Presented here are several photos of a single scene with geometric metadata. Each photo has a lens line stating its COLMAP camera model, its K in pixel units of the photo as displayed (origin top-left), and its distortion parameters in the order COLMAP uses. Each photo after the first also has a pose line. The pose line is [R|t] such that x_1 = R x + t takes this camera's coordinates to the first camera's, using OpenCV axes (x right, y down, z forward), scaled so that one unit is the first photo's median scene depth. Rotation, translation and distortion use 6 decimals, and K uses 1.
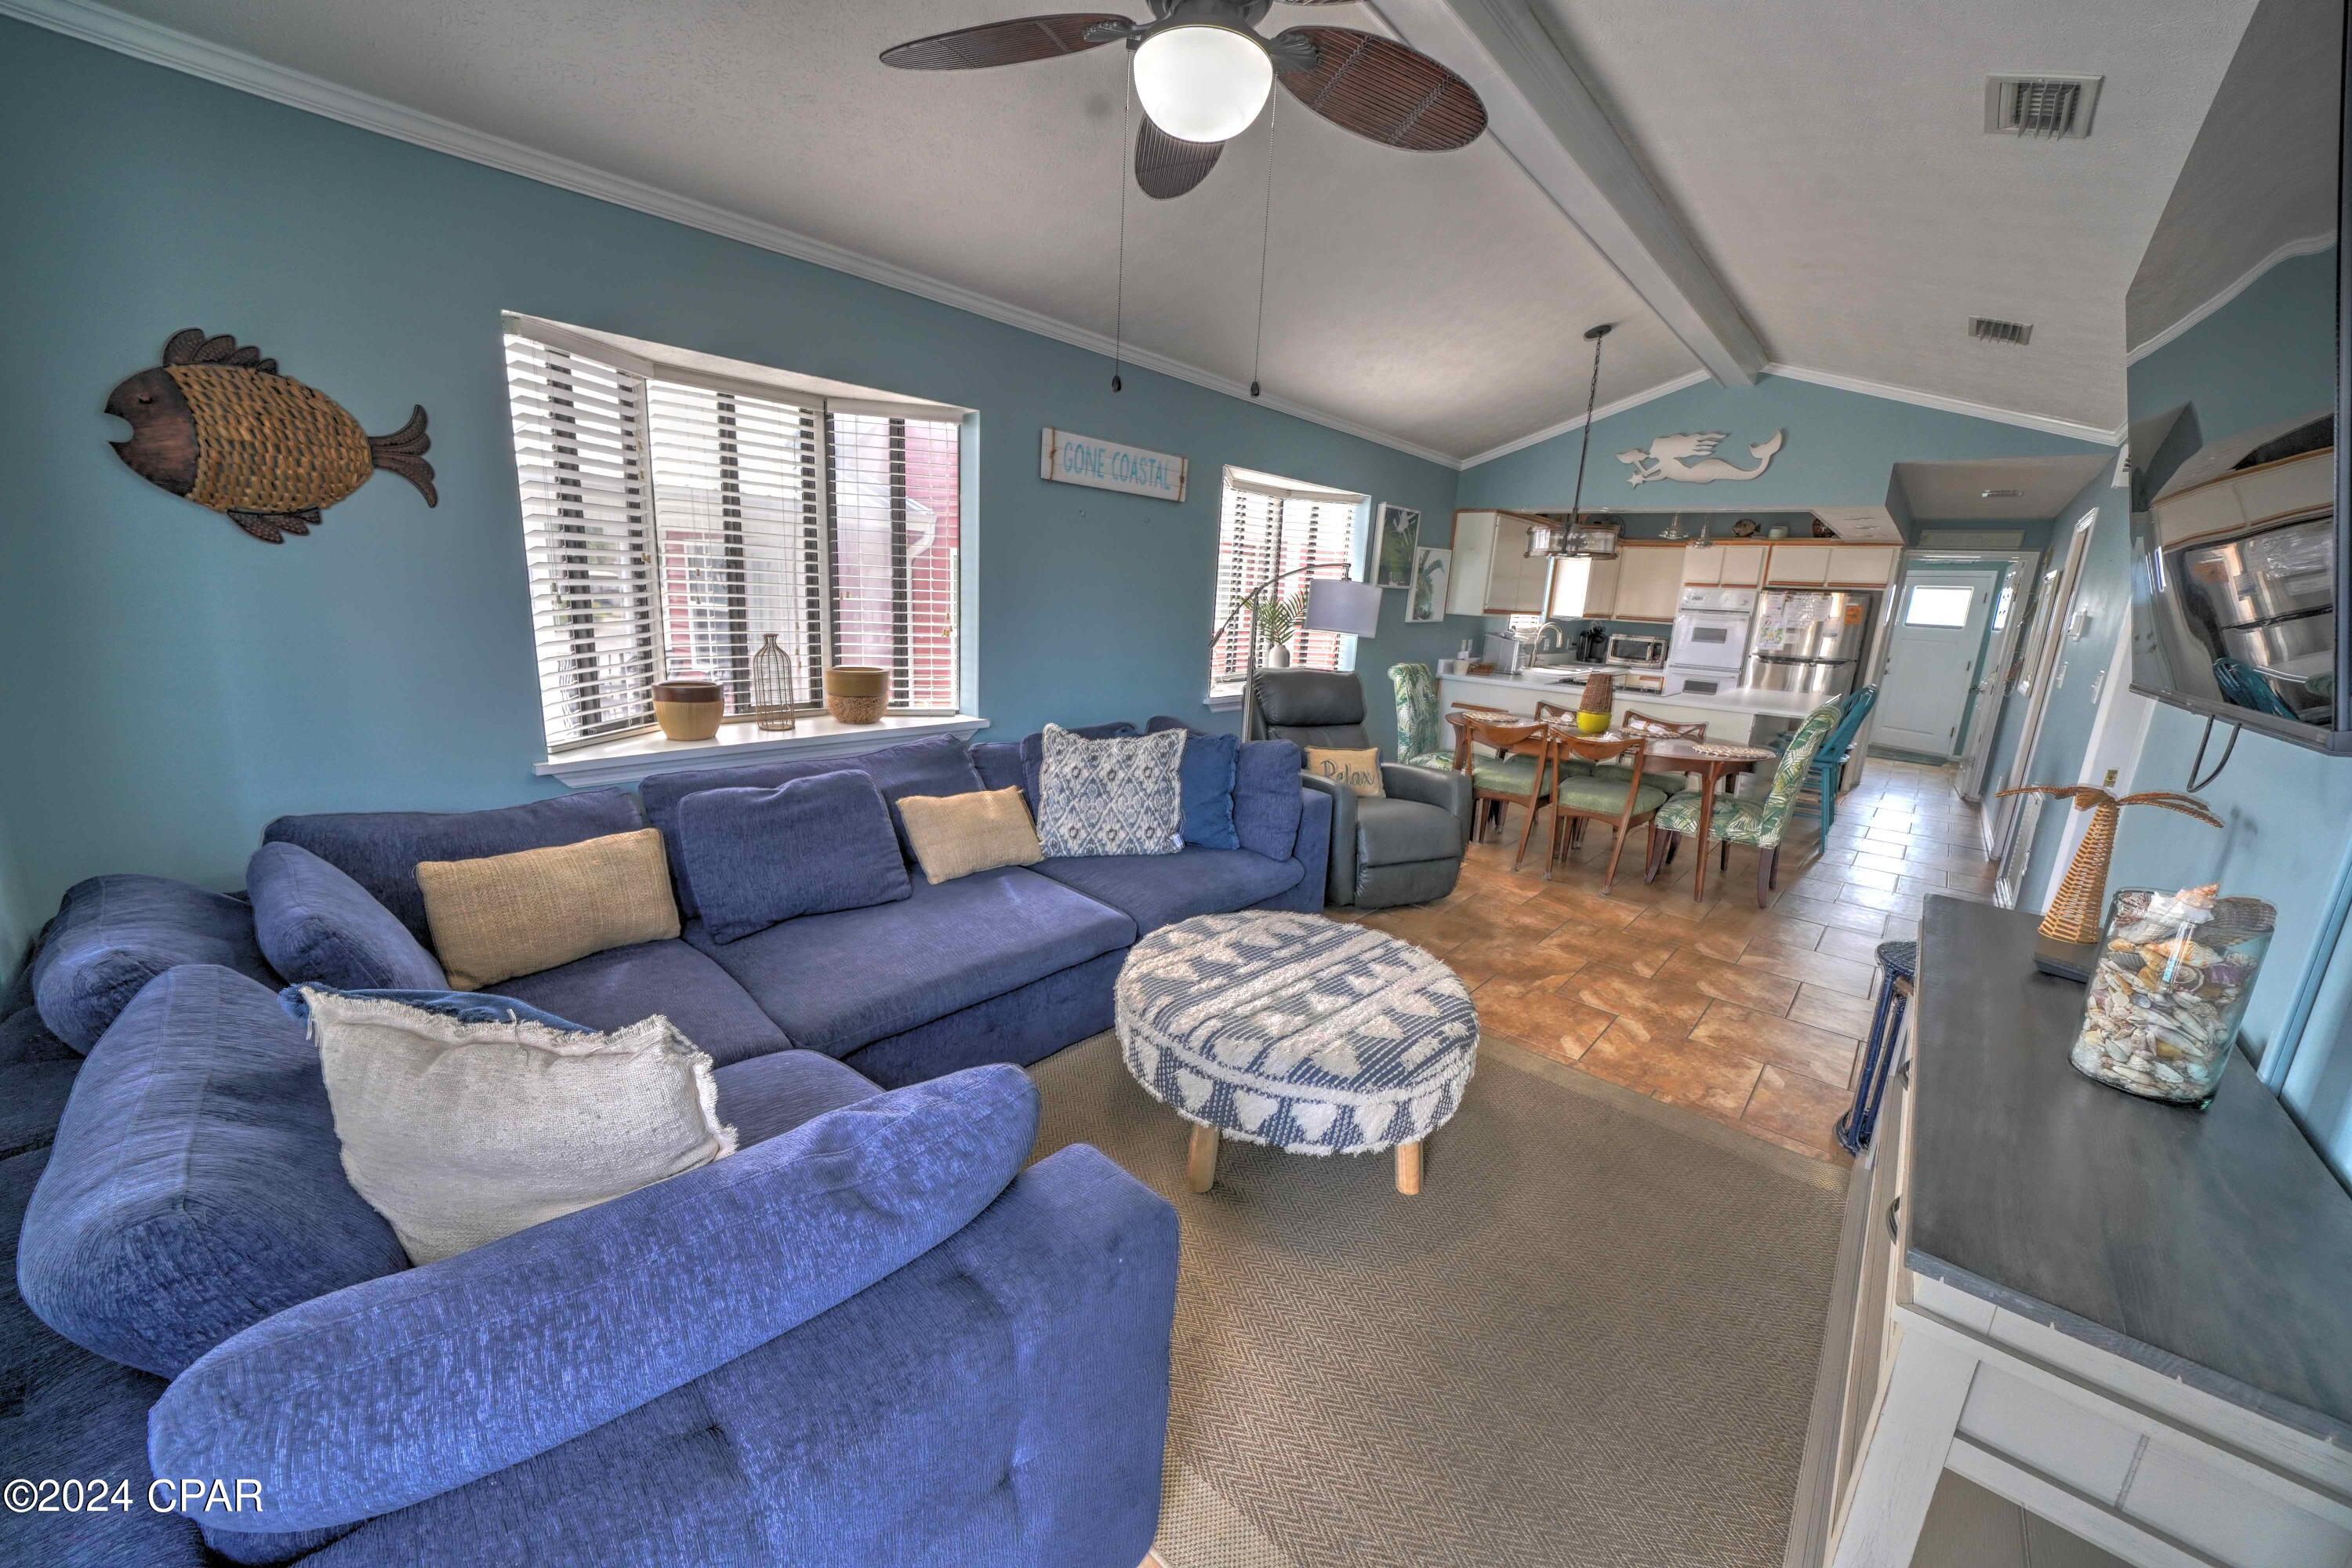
lens RADIAL K [[869.6, 0, 1178.5], [0, 869.6, 781.9], [0, 0, 1]] dist [0.015212, 0.000013]
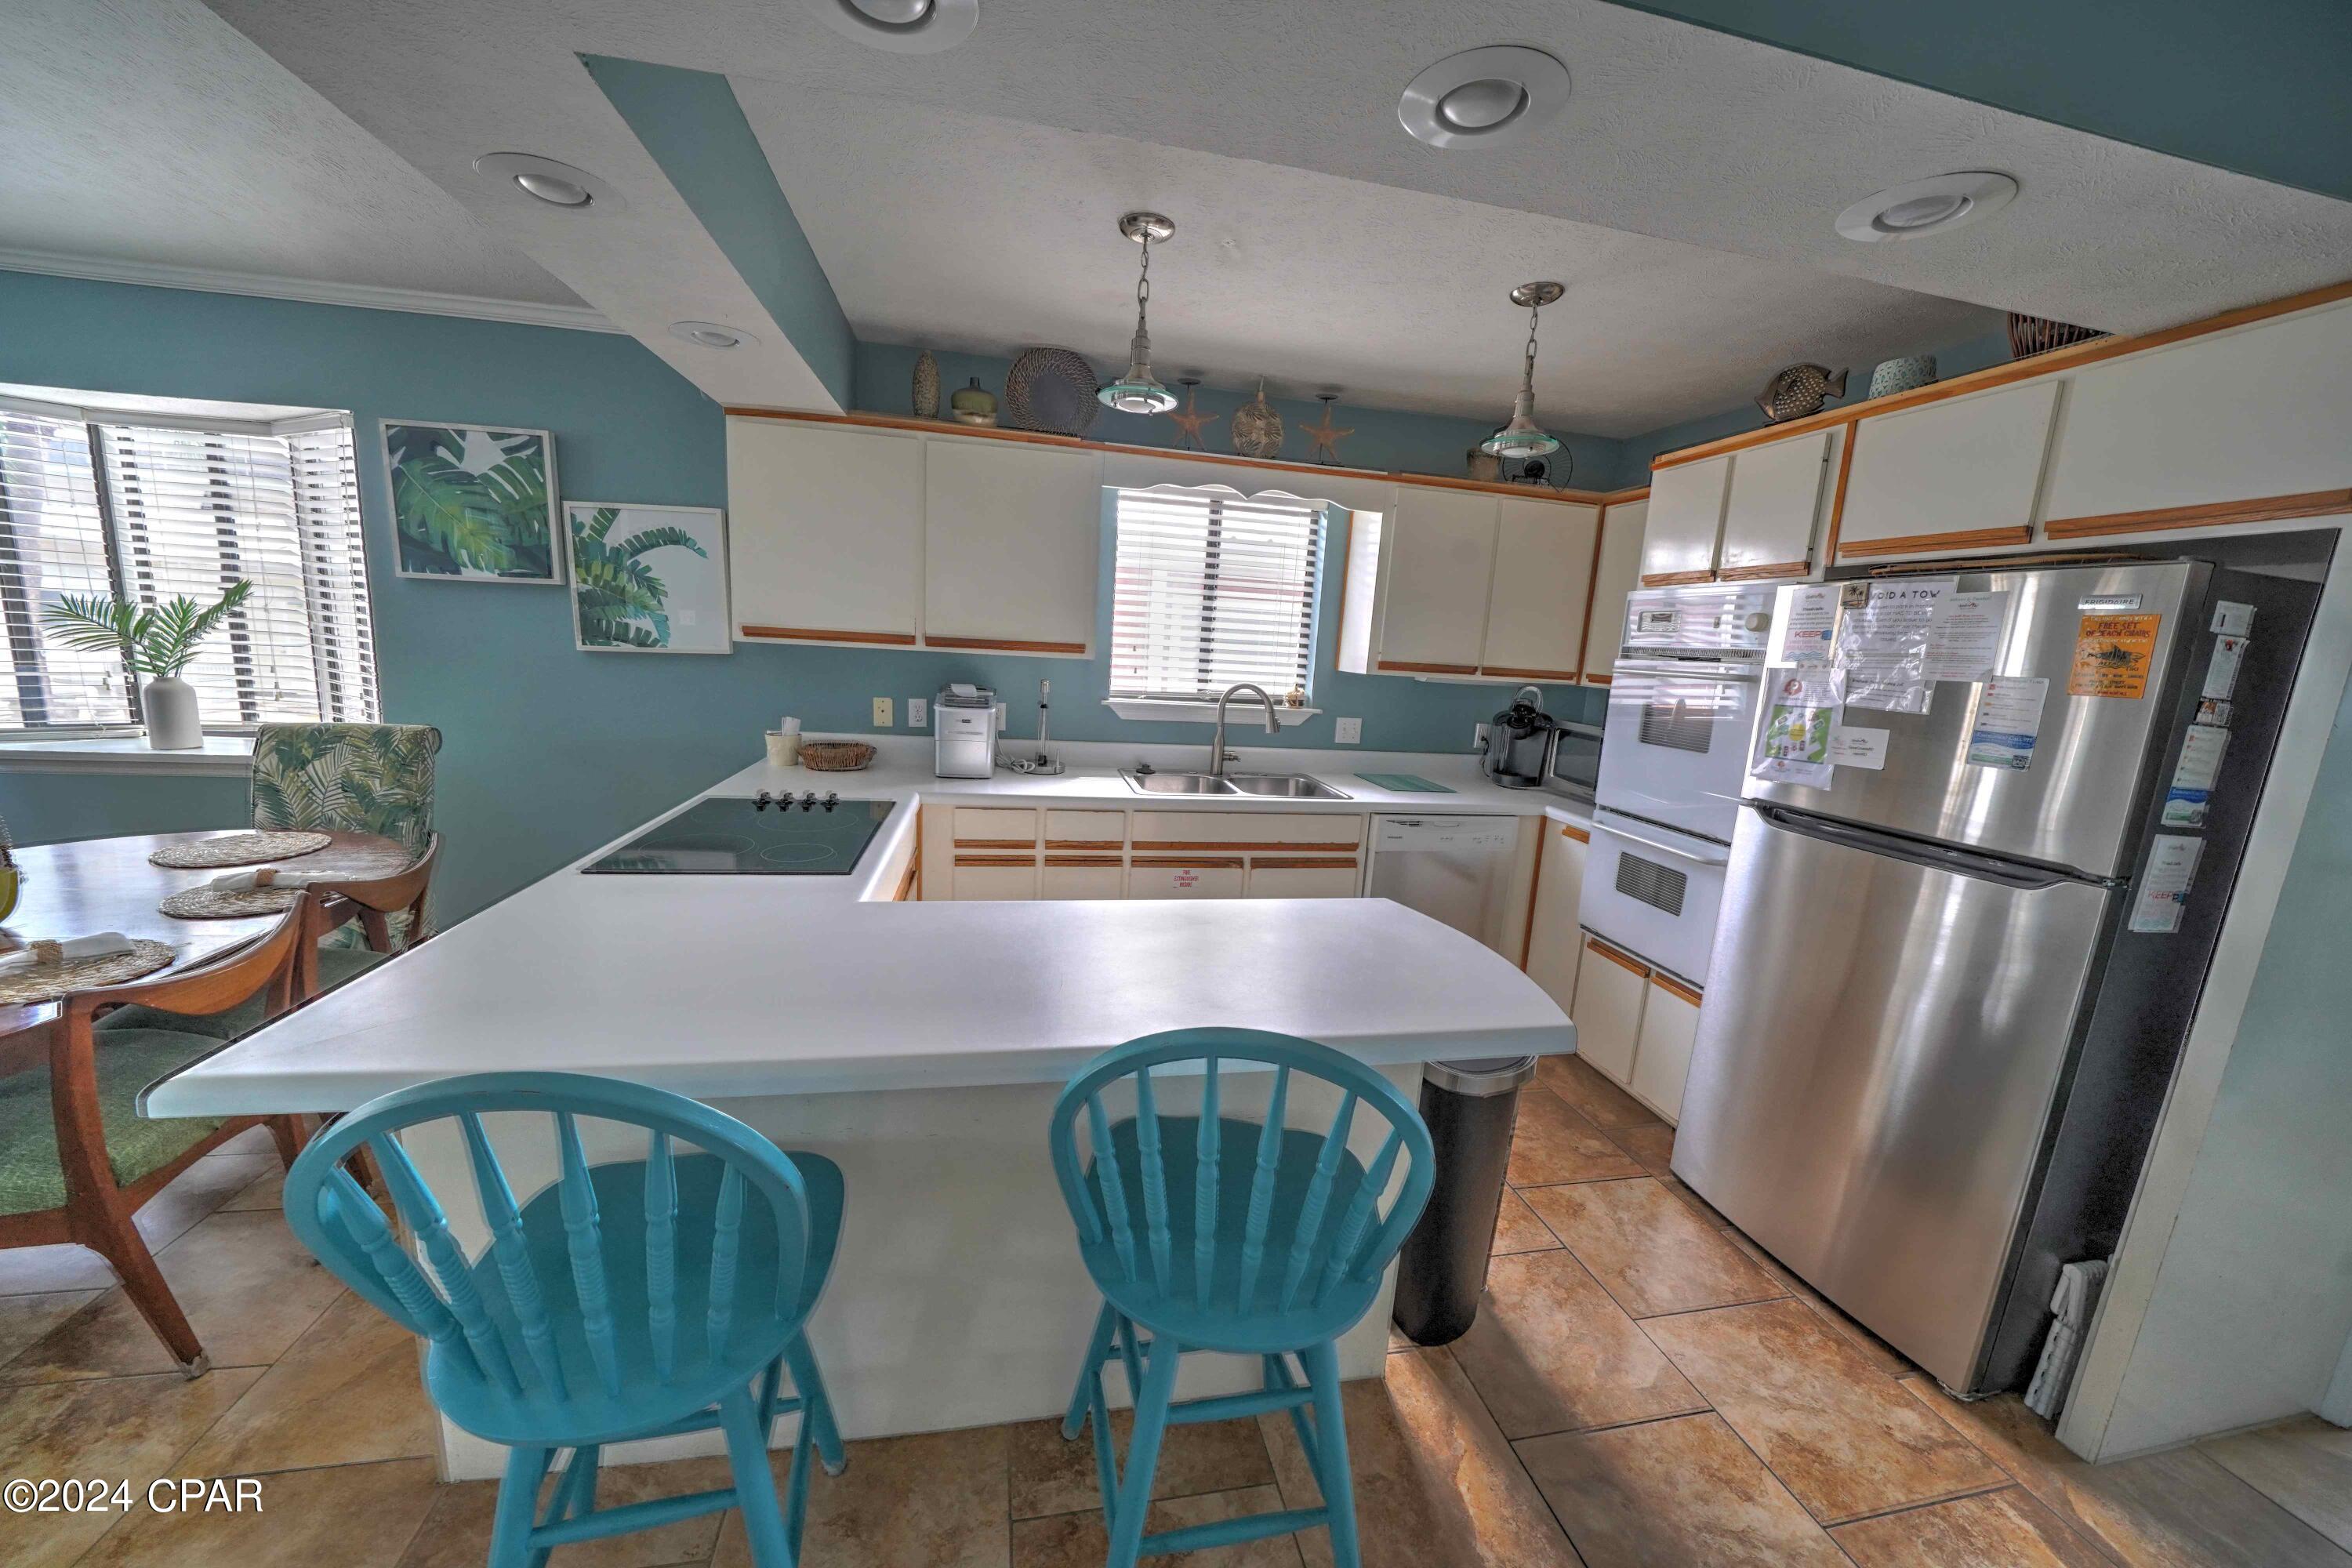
lens RADIAL K [[786.5, 0, 1161.2], [0, 786.5, 777.6], [0, 0, 1]] dist [0.000239, -0.000160]
pose [[0.783078, 0.093539, -0.614849, 1.511948], [-0.146799, 0.988490, -0.036582, -0.261302], [0.604351, 0.118906, 0.787796, 1.547392]]
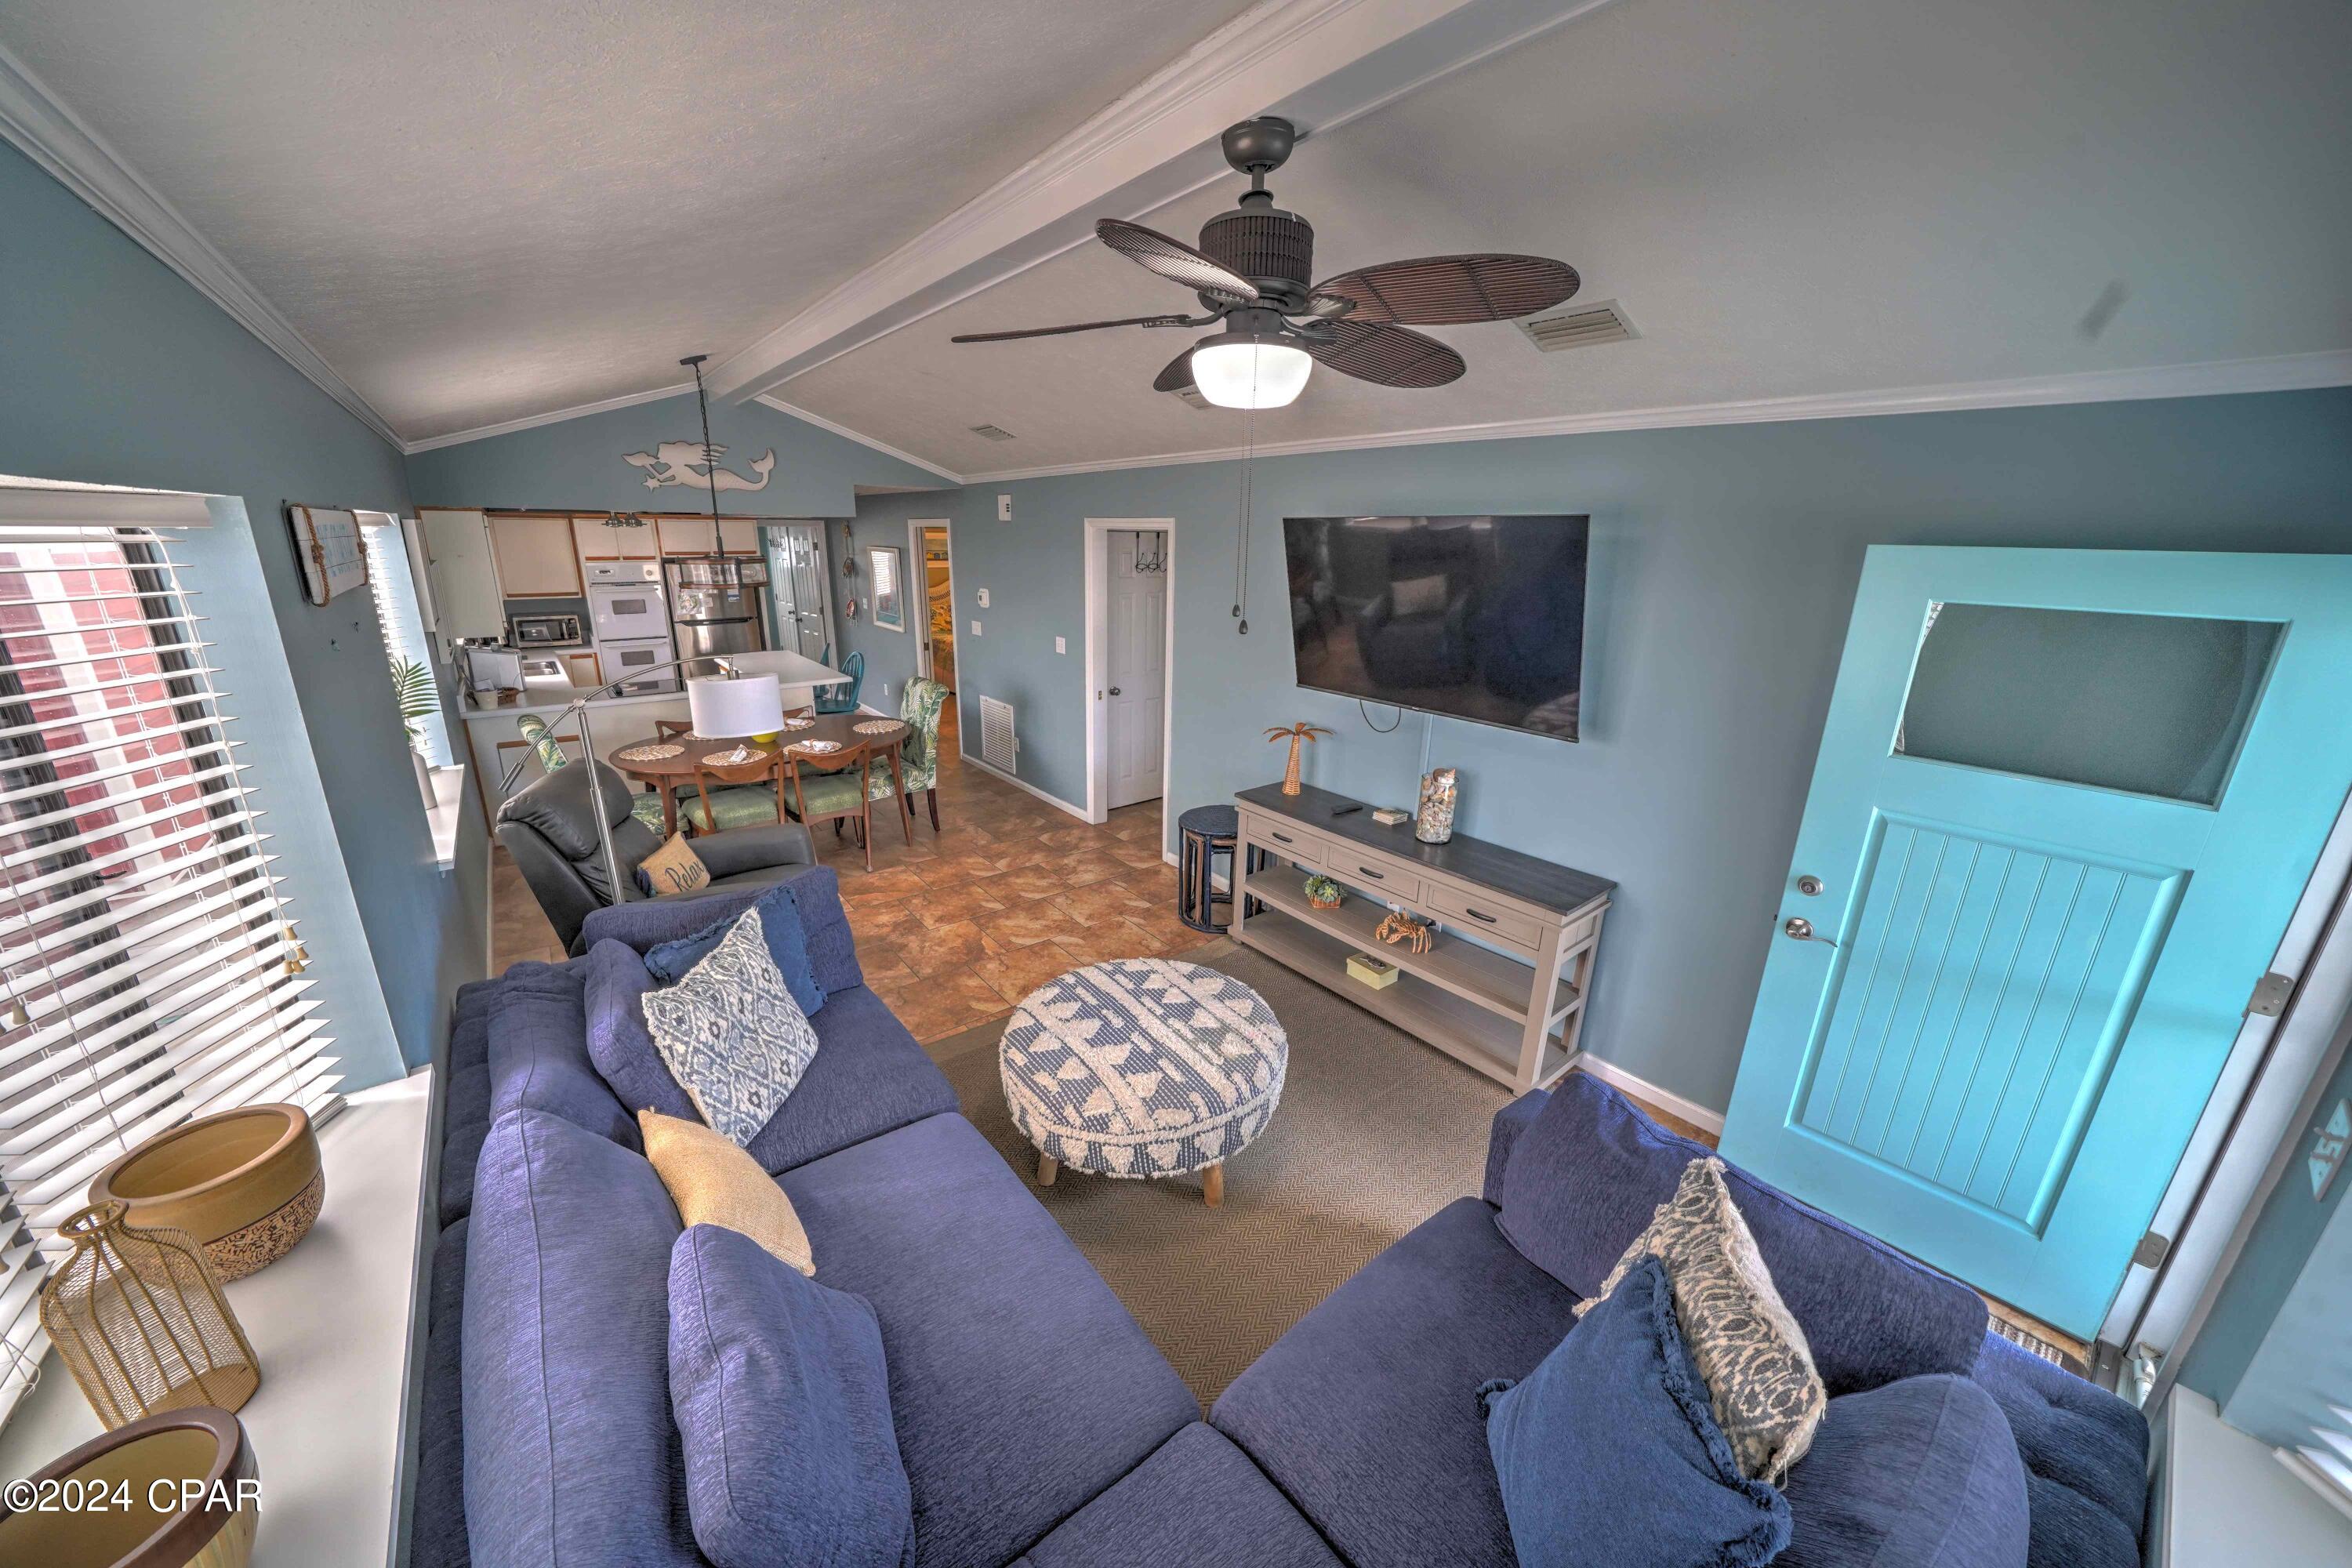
lens RADIAL K [[820.4, 0, 1160.1], [0, 820.4, 783.3], [0, 0, 1]] dist [-0.019893, 0.000057]
pose [[0.188606, -0.334777, 0.923229, -0.561220], [0.208548, 0.932313, 0.295466, -0.300756], [-0.959654, 0.136811, 0.245656, 0.441428]]
